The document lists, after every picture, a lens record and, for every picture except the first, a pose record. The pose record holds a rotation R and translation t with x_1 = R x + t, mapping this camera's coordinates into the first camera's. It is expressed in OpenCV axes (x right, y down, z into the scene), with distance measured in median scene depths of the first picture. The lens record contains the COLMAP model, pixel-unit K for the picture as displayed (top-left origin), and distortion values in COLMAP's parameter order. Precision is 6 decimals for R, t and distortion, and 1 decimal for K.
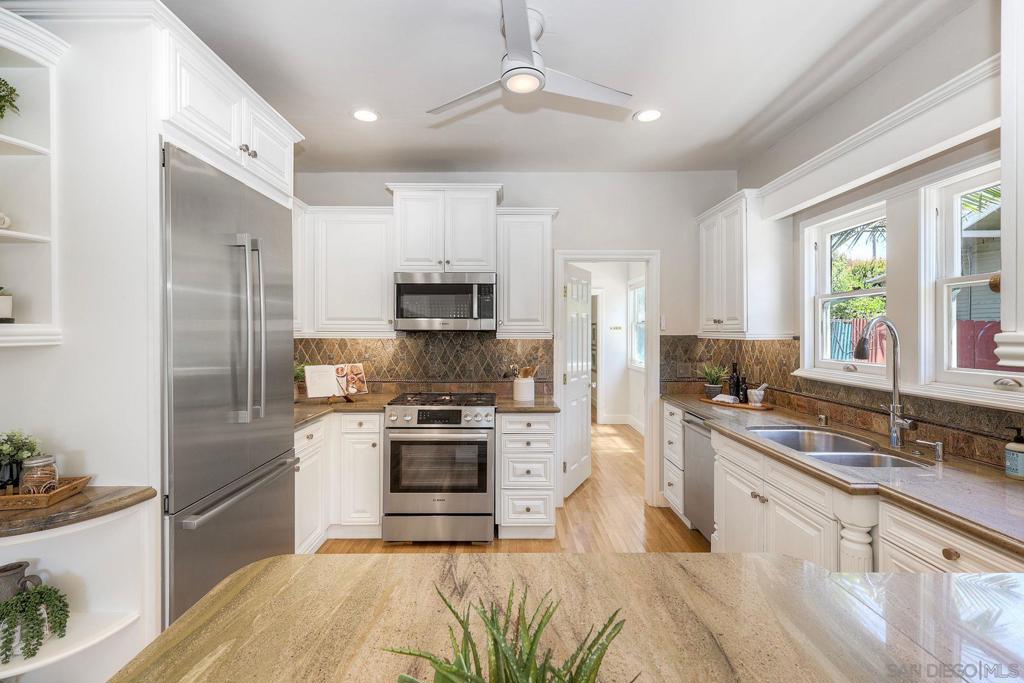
lens RADIAL K [[449.6, 0, 510.3], [0, 449.6, 332.8], [0, 0, 1]] dist [0.007808, -0.000843]
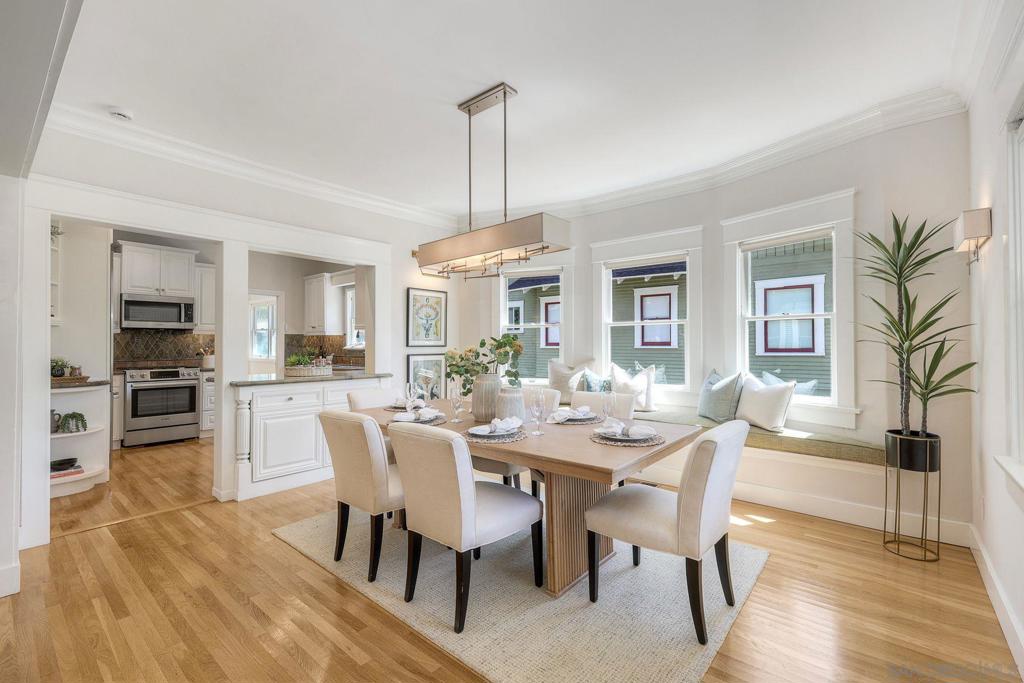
lens RADIAL K [[449.6, 0, 514.2], [0, 449.6, 336.5], [0, 0, 1]] dist [0.007808, -0.000843]
pose [[0.648421, 0.010217, 0.761213, -0.631167], [0.005978, 0.999811, -0.018512, 0.071952], [-0.761259, 0.016554, 0.648237, -1.278932]]
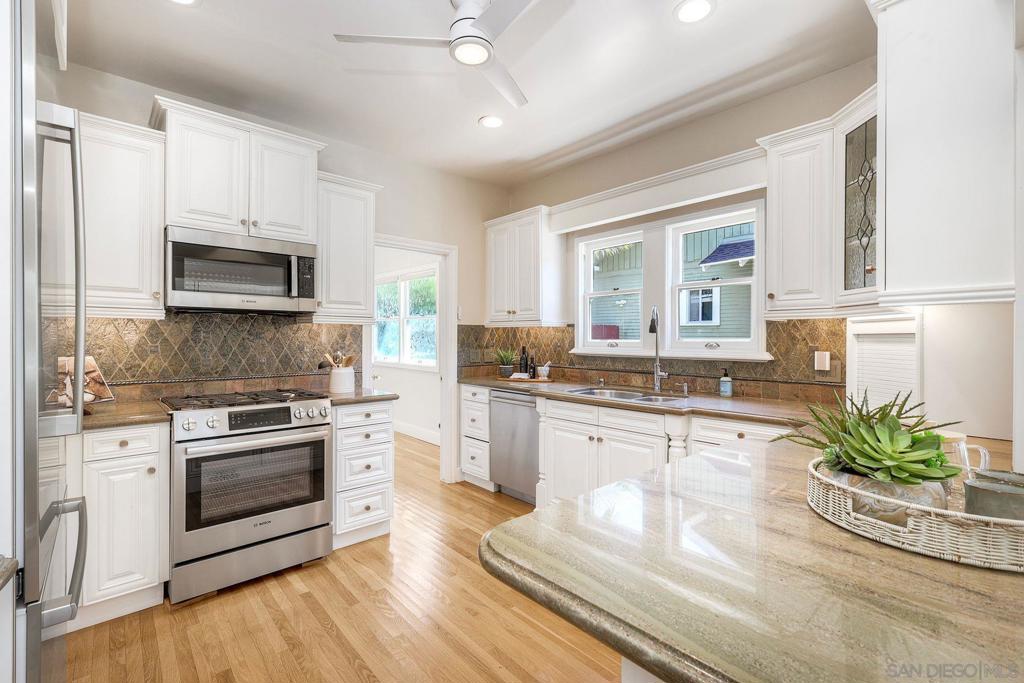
lens RADIAL K [[449.6, 0, 512.7], [0, 449.6, 338.0], [0, 0, 1]] dist [0.007808, -0.000843]
pose [[0.746773, 0.000695, 0.665079, -0.346766], [-0.000914, 1.000000, -0.000018, 0.045640], [-0.665078, -0.000594, 0.746773, 0.117001]]
